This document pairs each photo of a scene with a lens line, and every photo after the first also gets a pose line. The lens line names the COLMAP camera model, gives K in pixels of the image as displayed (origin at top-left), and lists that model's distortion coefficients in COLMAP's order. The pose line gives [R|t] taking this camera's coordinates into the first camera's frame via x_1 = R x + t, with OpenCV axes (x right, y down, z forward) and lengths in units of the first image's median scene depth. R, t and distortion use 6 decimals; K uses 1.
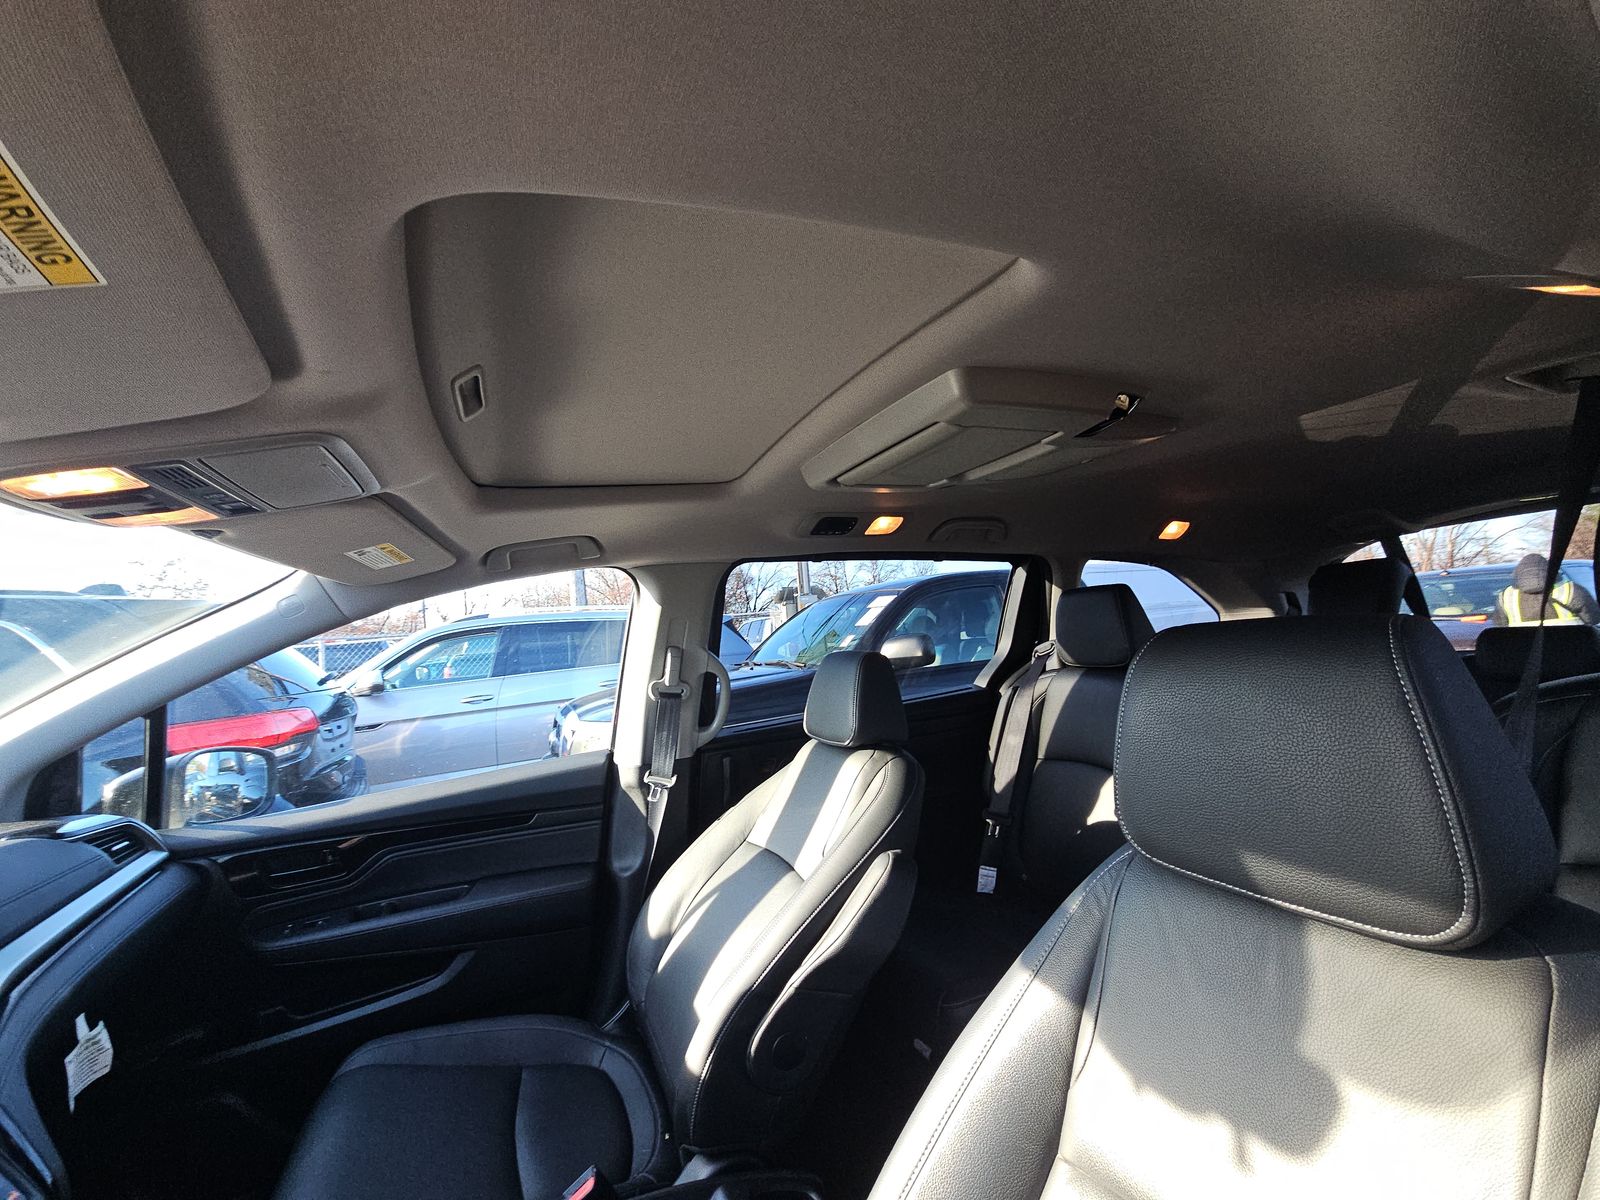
lens RADIAL K [[657.8, 0, 796.6], [0, 657.8, 607.0], [0, 0, 1]] dist [0.001954, -0.003008]
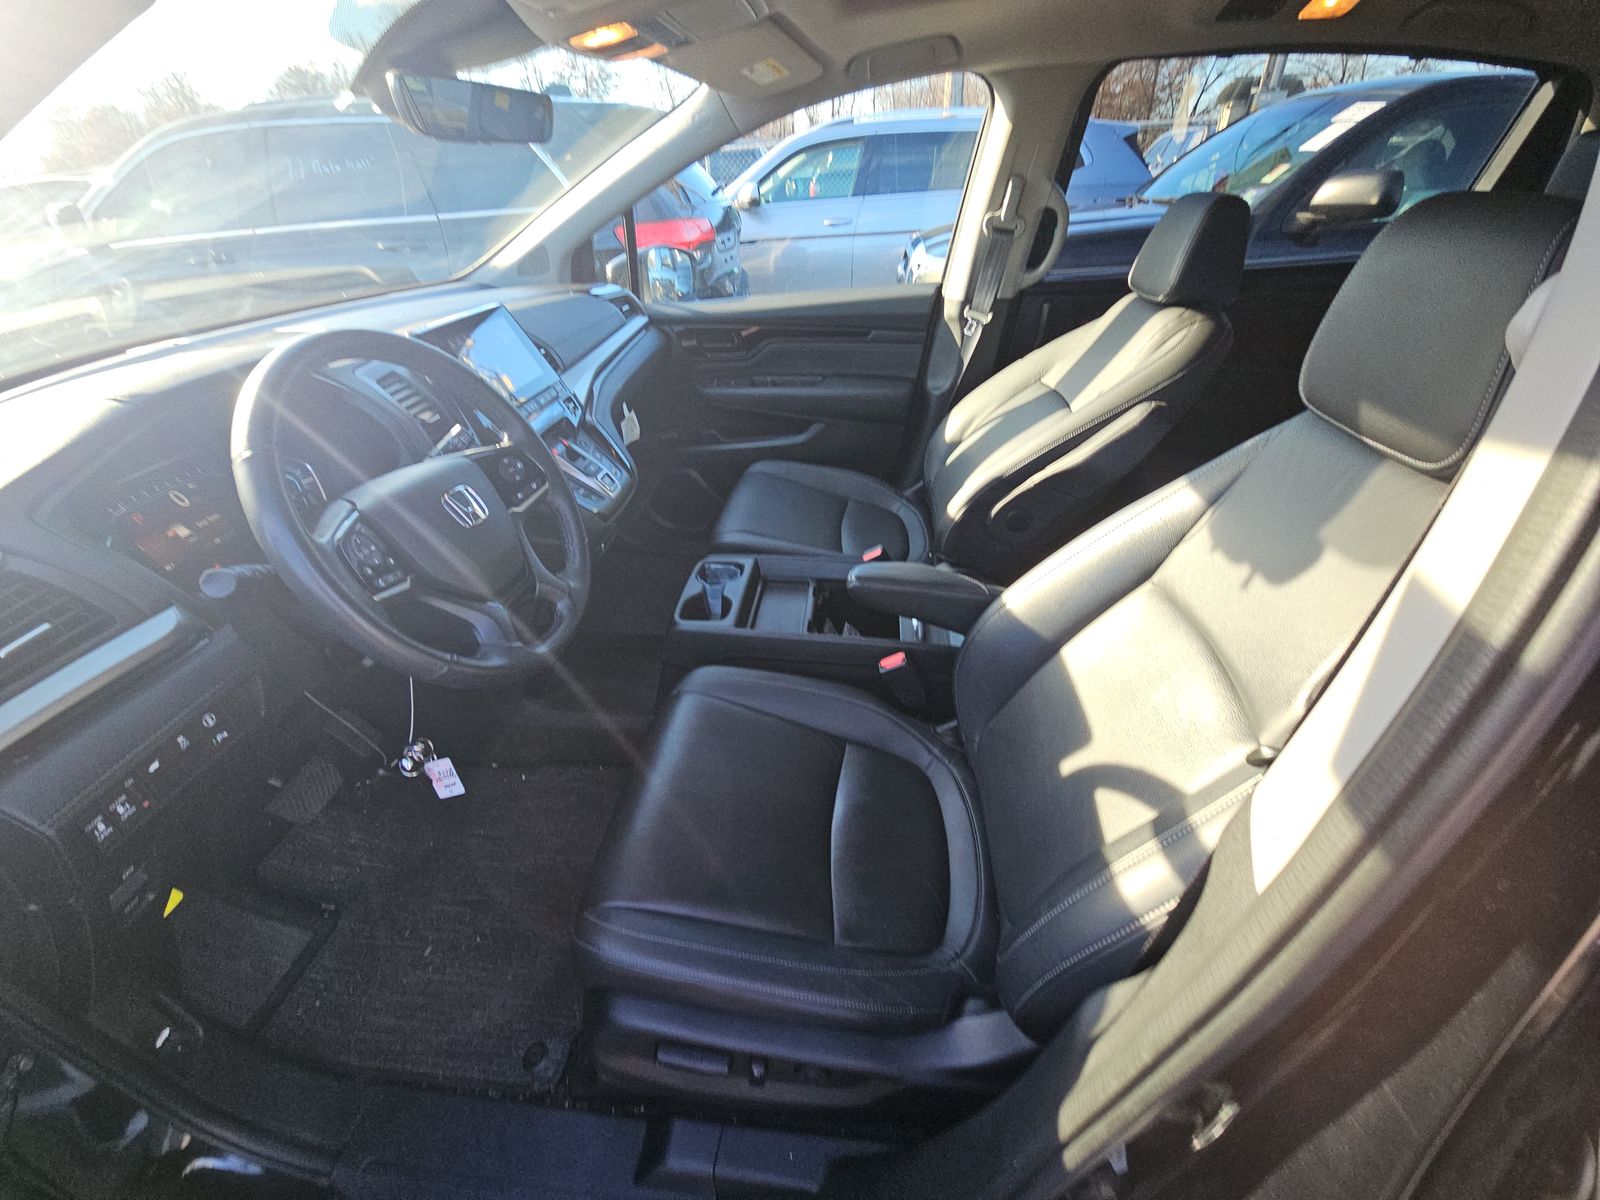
lens RADIAL K [[657.8, 0, 790.4], [0, 657.8, 594.0], [0, 0, 1]] dist [0.001954, -0.003008]
pose [[0.868753, 0.302569, -0.392071, 0.097476], [-0.009780, 0.801998, 0.597247, -0.022152], [0.495149, -0.515026, 0.699697, -0.184048]]
